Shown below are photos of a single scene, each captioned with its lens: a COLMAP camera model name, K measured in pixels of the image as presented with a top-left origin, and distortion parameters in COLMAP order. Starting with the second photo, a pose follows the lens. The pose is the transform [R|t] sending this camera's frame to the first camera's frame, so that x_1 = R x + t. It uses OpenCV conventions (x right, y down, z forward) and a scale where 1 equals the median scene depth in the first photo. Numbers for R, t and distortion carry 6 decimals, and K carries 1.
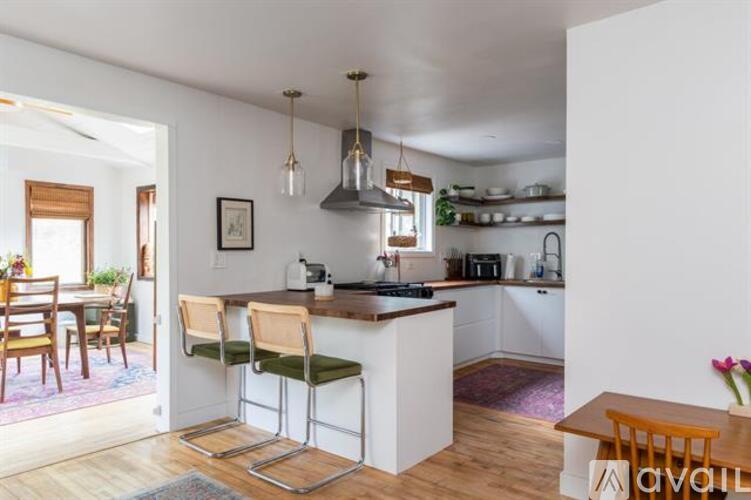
lens RADIAL K [[517.8, 0, 375.1], [0, 517.8, 262.2], [0, 0, 1]] dist [0.001788, 0.000476]
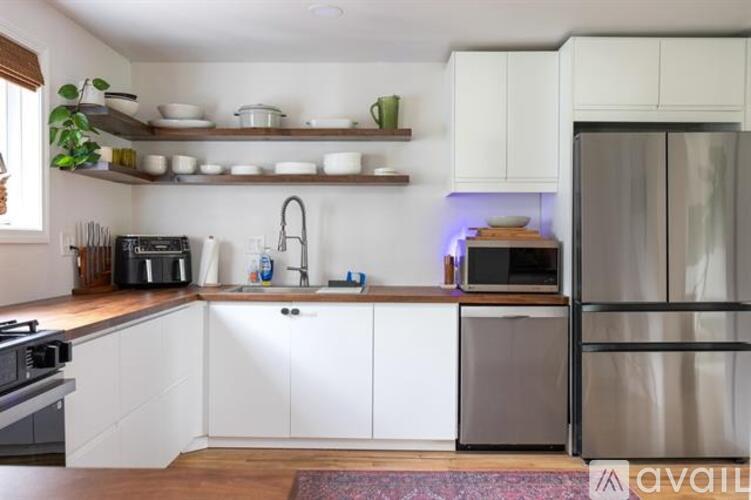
lens RADIAL K [[612.9, 0, 375.5], [0, 612.9, 250.0], [0, 0, 1]] dist [0.002214, 0.001430]
pose [[0.790005, -0.009468, 0.613027, 0.019554], [0.007605, 0.999955, 0.005644, -0.005095], [-0.613053, 0.000203, 0.790042, 0.438593]]
